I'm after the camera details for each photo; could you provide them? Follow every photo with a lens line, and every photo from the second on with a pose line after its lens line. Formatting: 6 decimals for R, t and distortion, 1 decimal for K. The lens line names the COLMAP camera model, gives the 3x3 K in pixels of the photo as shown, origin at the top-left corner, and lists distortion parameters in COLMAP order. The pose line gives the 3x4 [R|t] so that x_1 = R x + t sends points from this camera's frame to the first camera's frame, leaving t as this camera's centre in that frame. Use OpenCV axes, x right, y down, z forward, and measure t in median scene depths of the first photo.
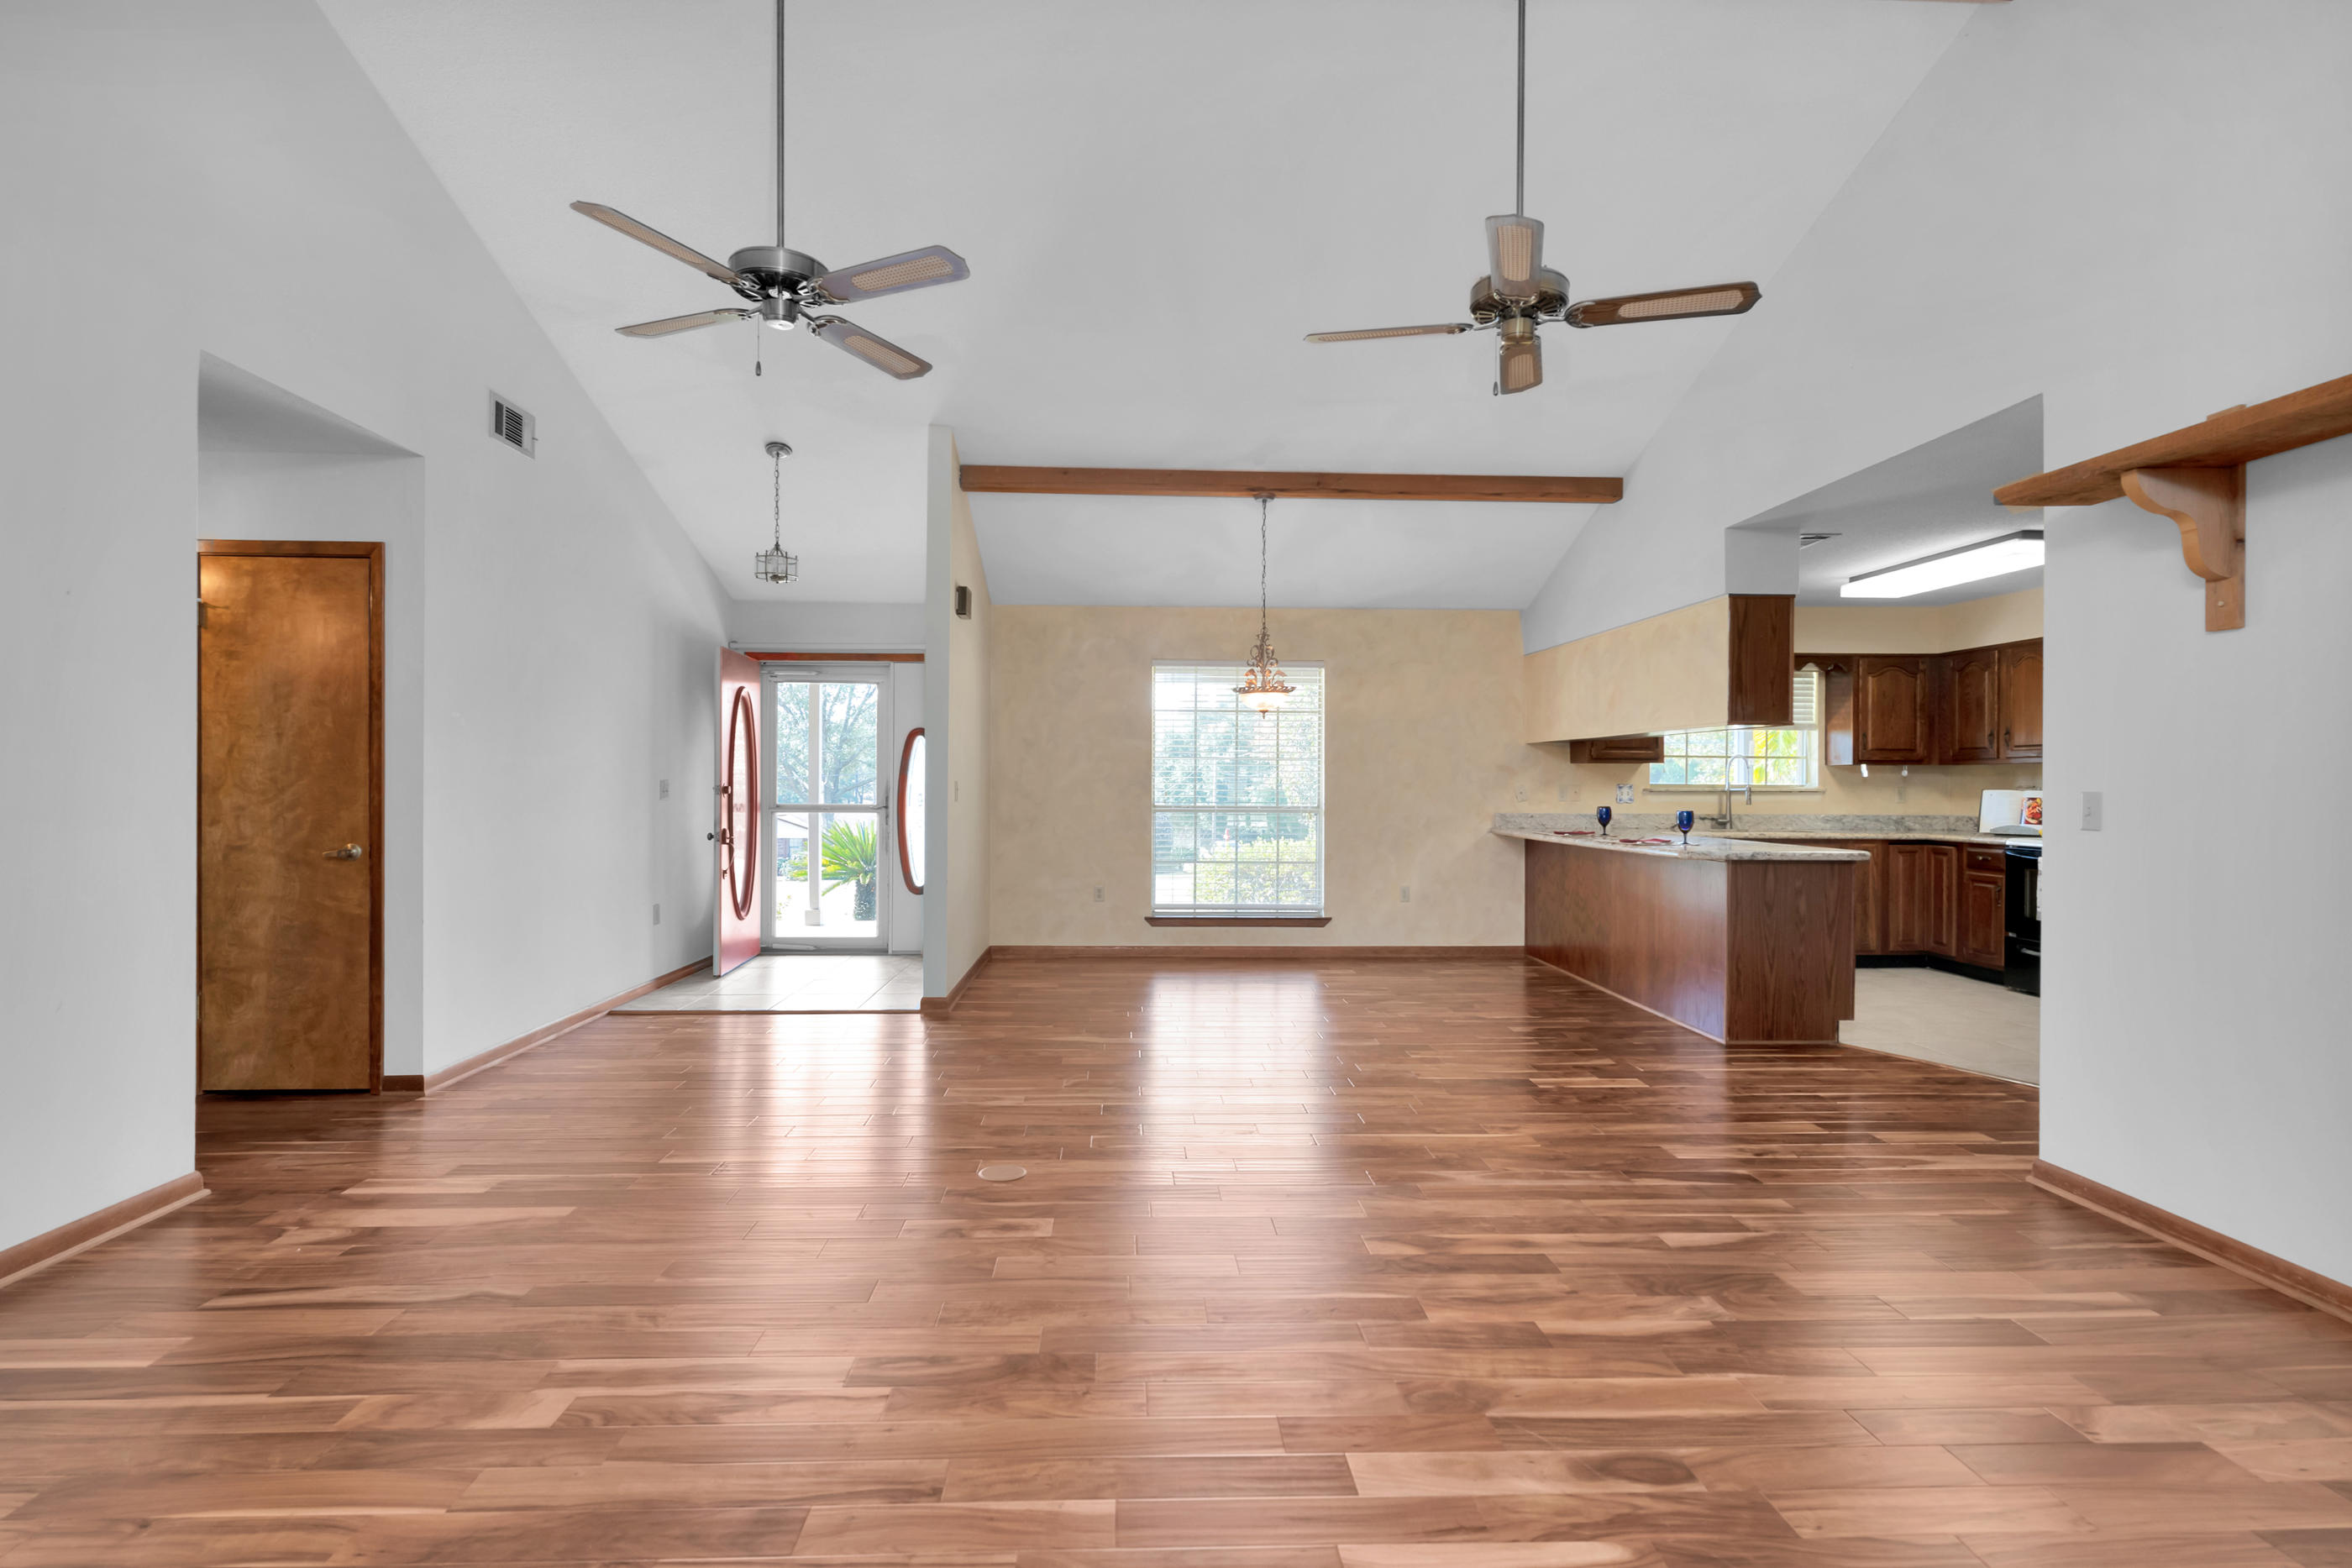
lens RADIAL K [[1069.1, 0, 1105.8], [0, 1069.1, 783.6], [0, 0, 1]] dist [-0.000503, -0.000299]
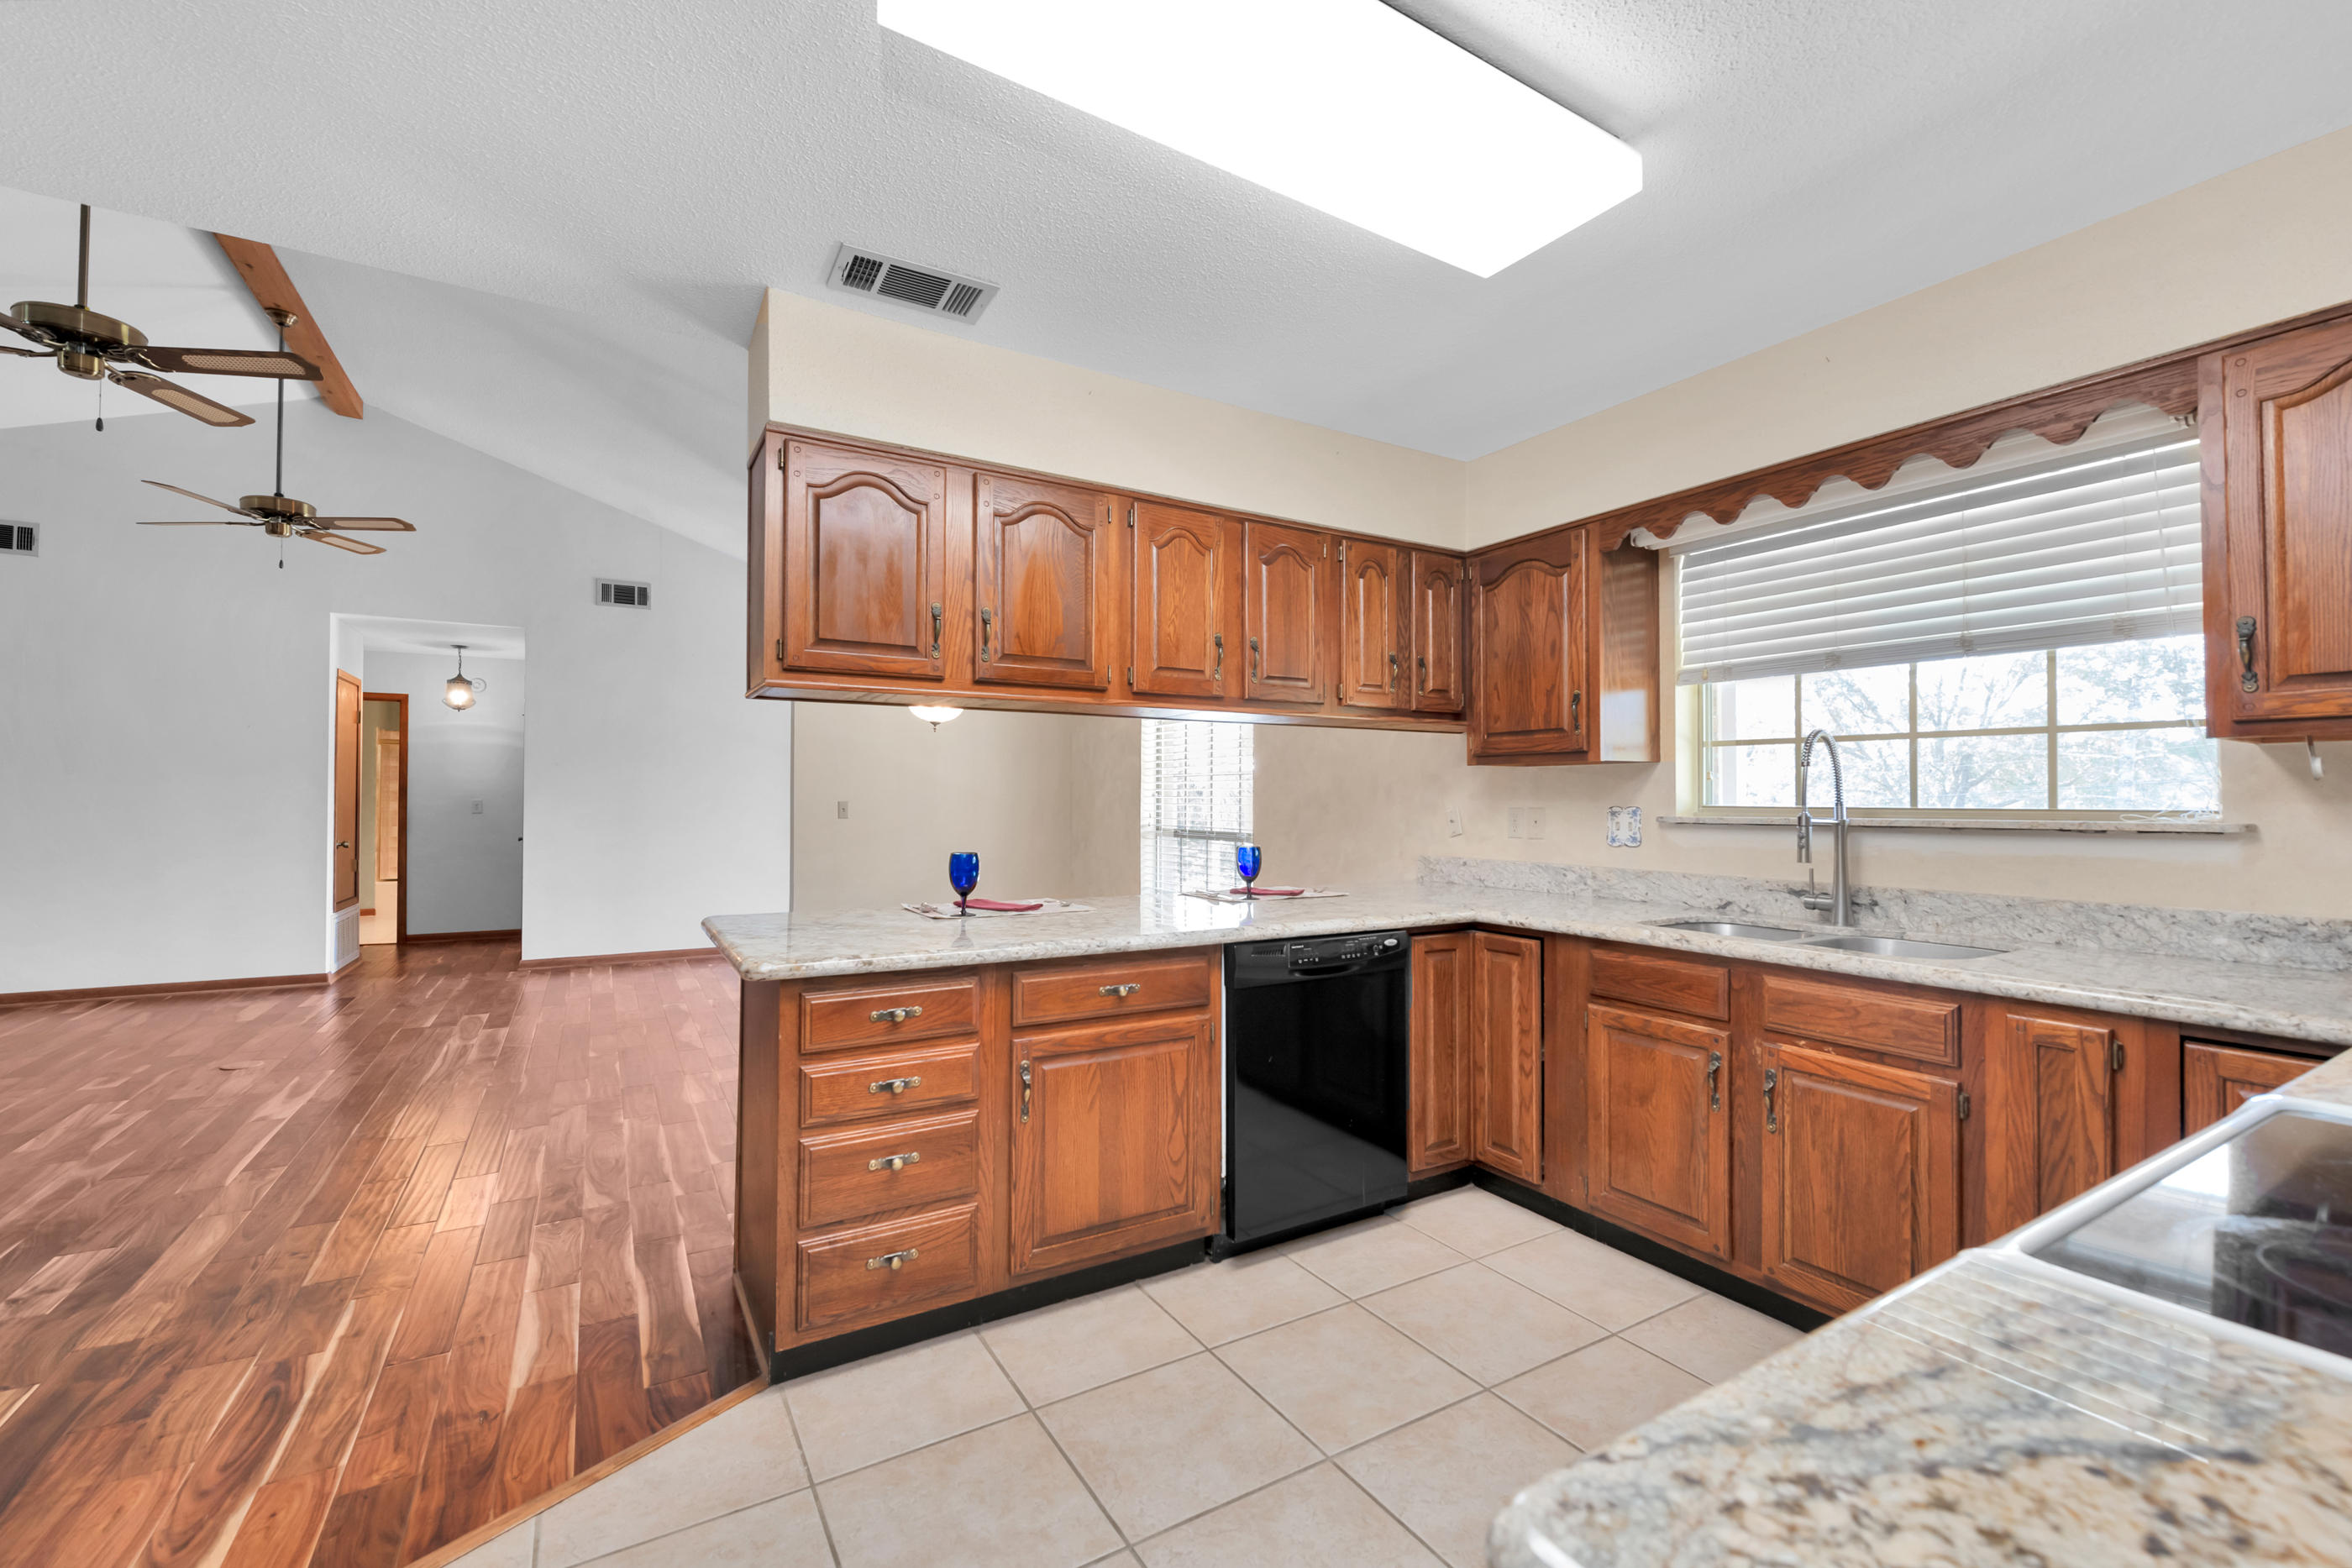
lens RADIAL K [[933.4, 0, 1209.6], [0, 933.4, 784.2], [0, 0, 1]] dist [0.000553, -0.000049]
pose [[0.529805, -0.017610, -0.847936, 0.768993], [-0.000449, 0.999778, -0.021044, -0.000542], [0.848119, 0.011530, 0.529680, 0.650955]]
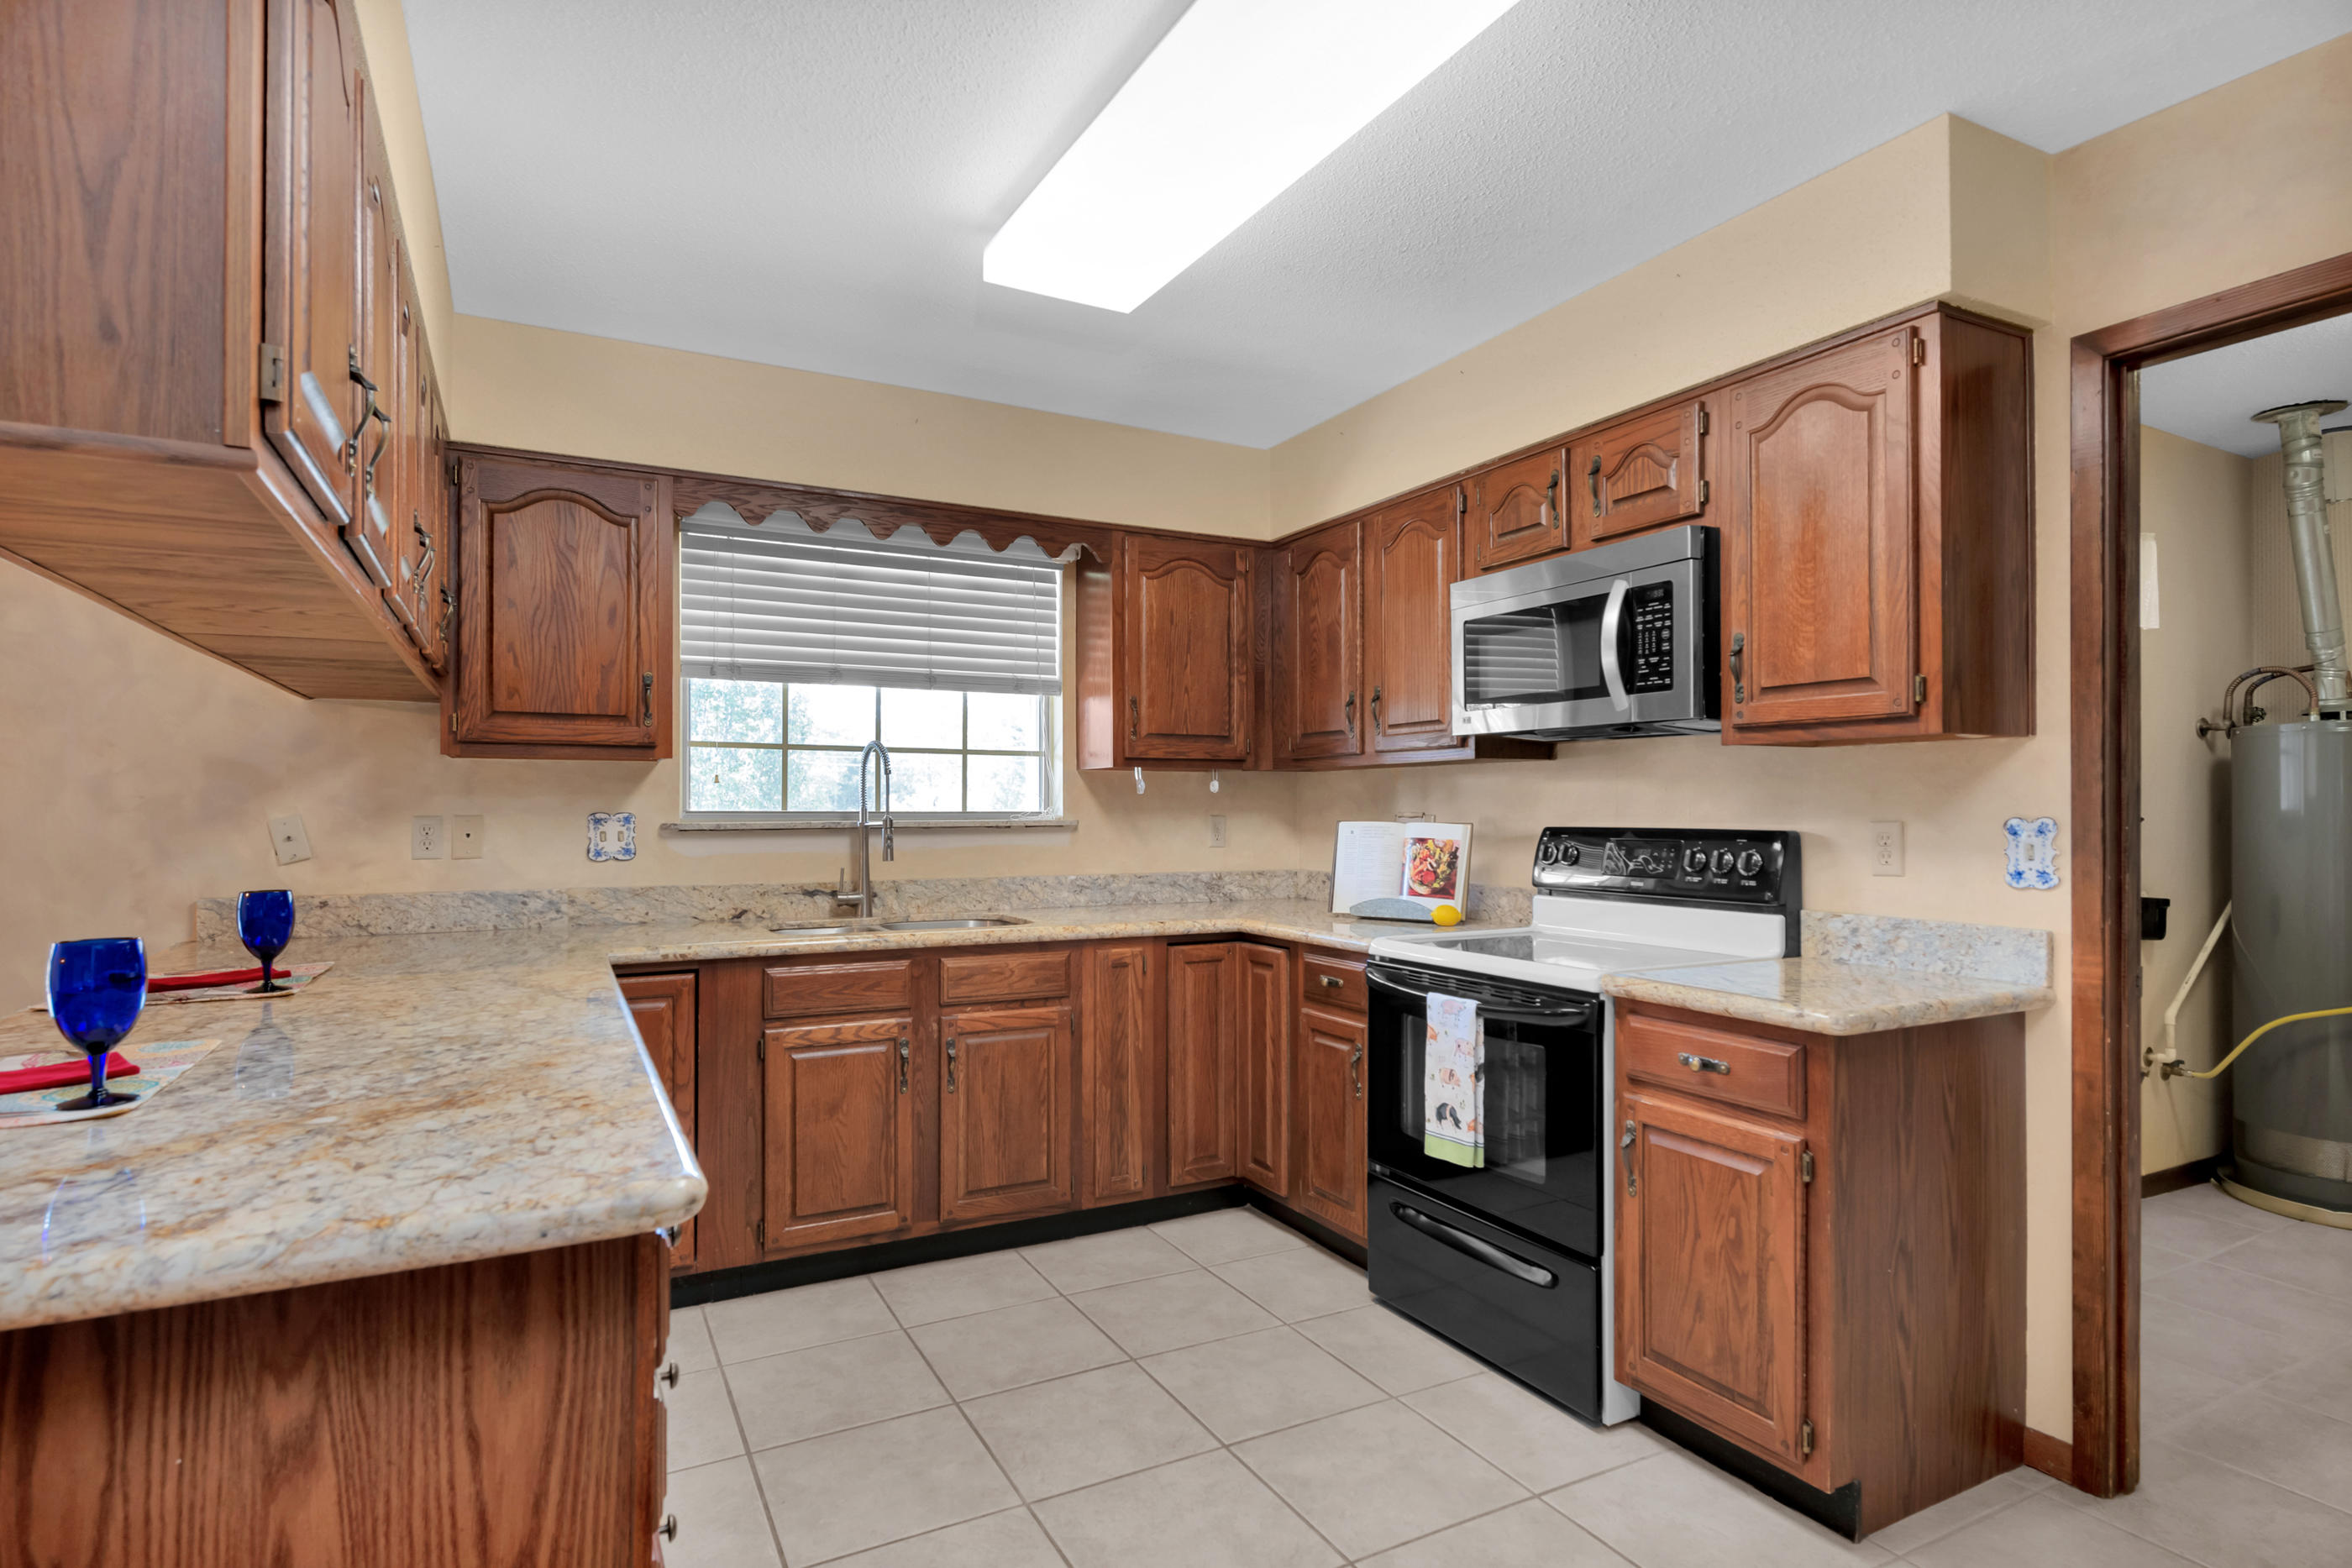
lens RADIAL K [[1207.3, 0, 1127.1], [0, 1207.3, 801.1], [0, 0, 1]] dist [0.001422, -0.000365]
pose [[0.896200, -0.001723, 0.443647, 0.477105], [0.004860, 0.999971, -0.005933, -0.000124], [-0.443624, 0.007473, 0.896182, 0.537470]]
